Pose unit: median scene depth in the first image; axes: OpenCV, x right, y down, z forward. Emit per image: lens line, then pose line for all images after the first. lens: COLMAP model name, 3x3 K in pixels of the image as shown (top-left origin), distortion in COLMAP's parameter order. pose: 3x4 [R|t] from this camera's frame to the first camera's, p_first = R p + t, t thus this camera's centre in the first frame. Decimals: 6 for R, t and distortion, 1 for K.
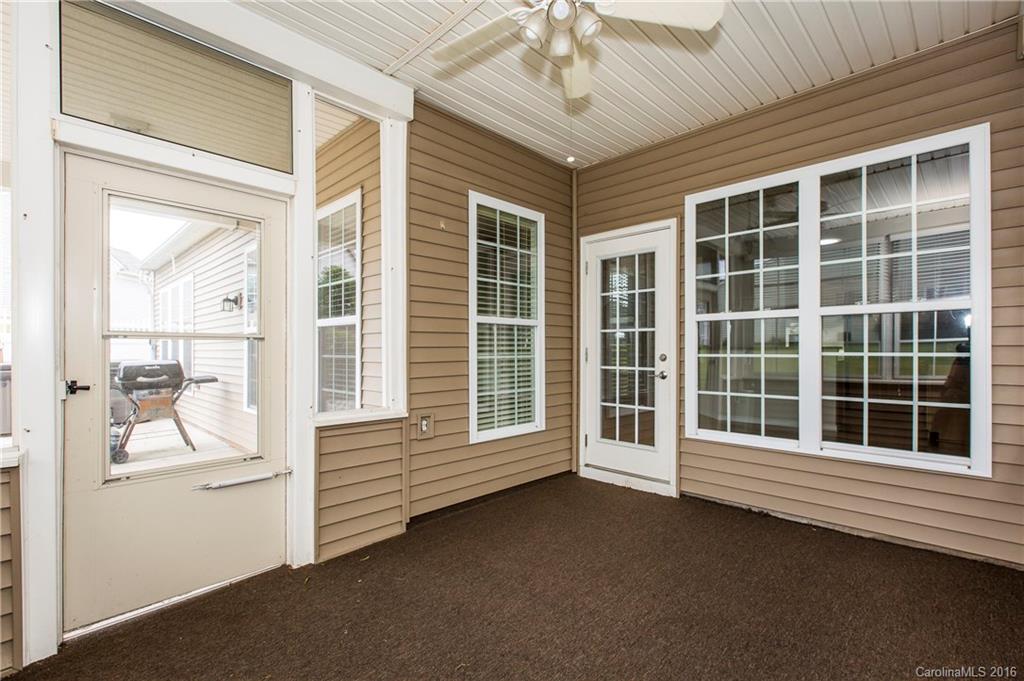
lens RADIAL K [[455.1, 0, 512.1], [0, 455.1, 344.7], [0, 0, 1]] dist [0.001349, -0.000611]
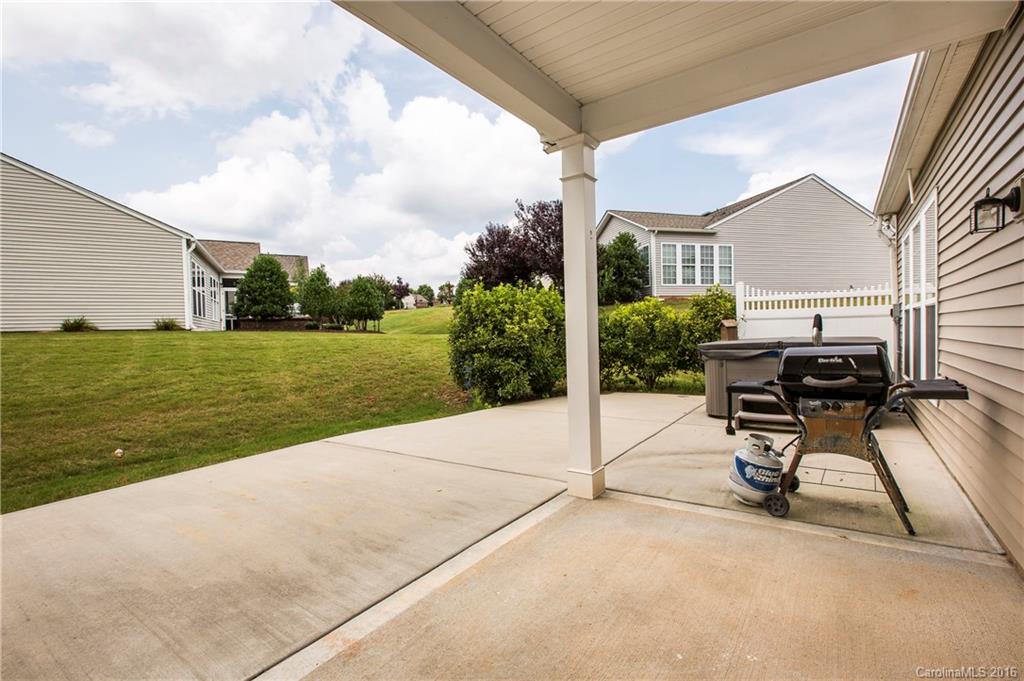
lens RADIAL K [[455.1, 0, 512.5], [0, 455.1, 341.5], [0, 0, 1]] dist [0.001349, -0.000611]
pose [[0.135018, 0.020870, -0.990623, -0.285917], [0.029103, 0.999263, 0.025018, 0.001570], [0.990416, -0.032208, 0.134311, 0.533853]]
